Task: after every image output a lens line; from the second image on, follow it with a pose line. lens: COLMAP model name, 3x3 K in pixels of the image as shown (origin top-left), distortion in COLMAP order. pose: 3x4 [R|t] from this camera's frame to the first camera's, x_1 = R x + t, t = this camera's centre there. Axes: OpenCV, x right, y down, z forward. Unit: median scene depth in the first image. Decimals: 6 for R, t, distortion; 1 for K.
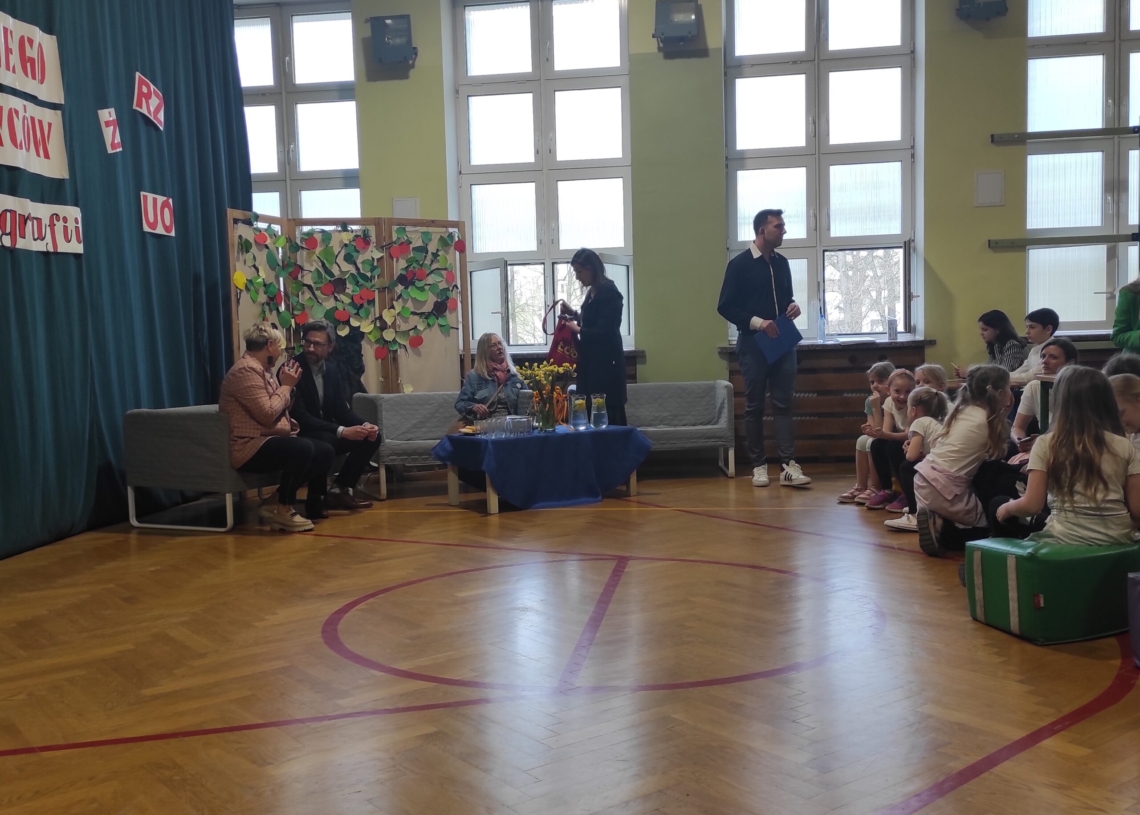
lens RADIAL K [[1099.3, 0, 570.0], [0, 1099.3, 407.5], [0, 0, 1]] dist [0.066190, -0.151760]
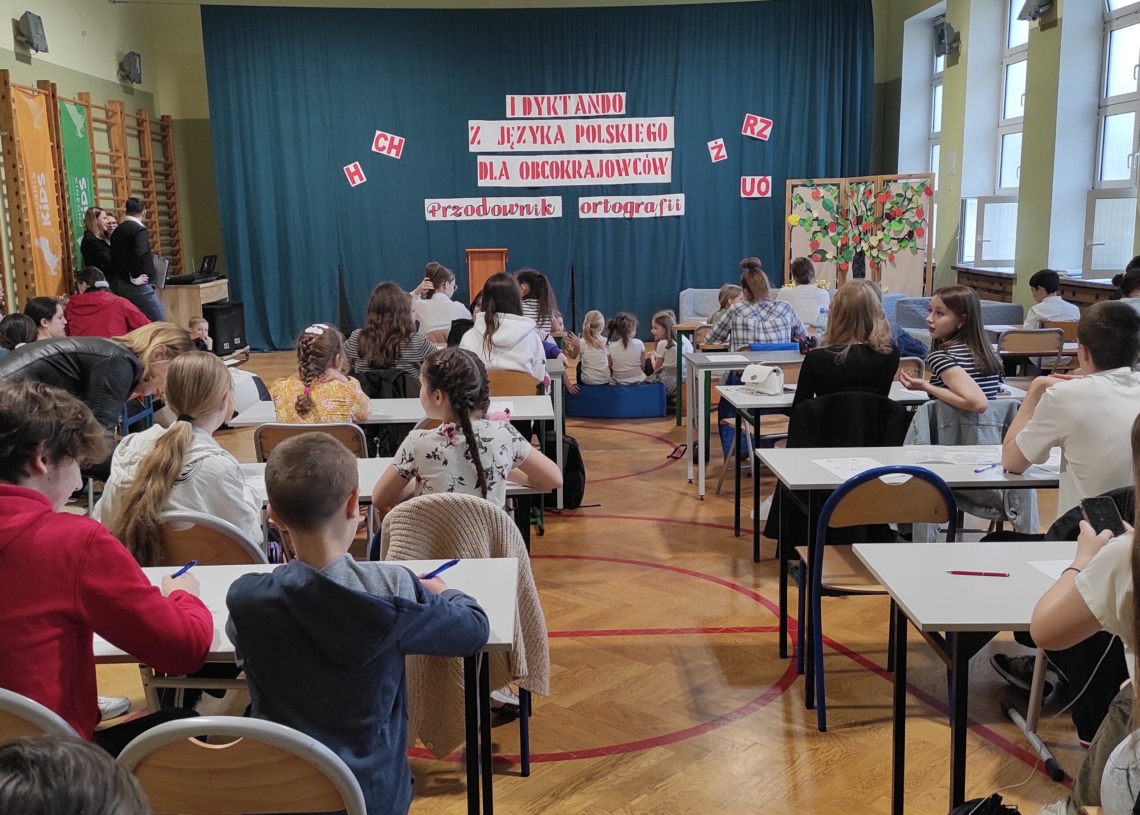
lens RADIAL K [[1099.3, 0, 570.0], [0, 1099.3, 407.5], [0, 0, 1]] dist [0.066190, -0.151760]
pose [[0.156386, 0.192909, -0.968674, 1.008605], [-0.040554, 0.981168, 0.188850, -0.098214], [0.986863, 0.009750, 0.161265, 0.251517]]
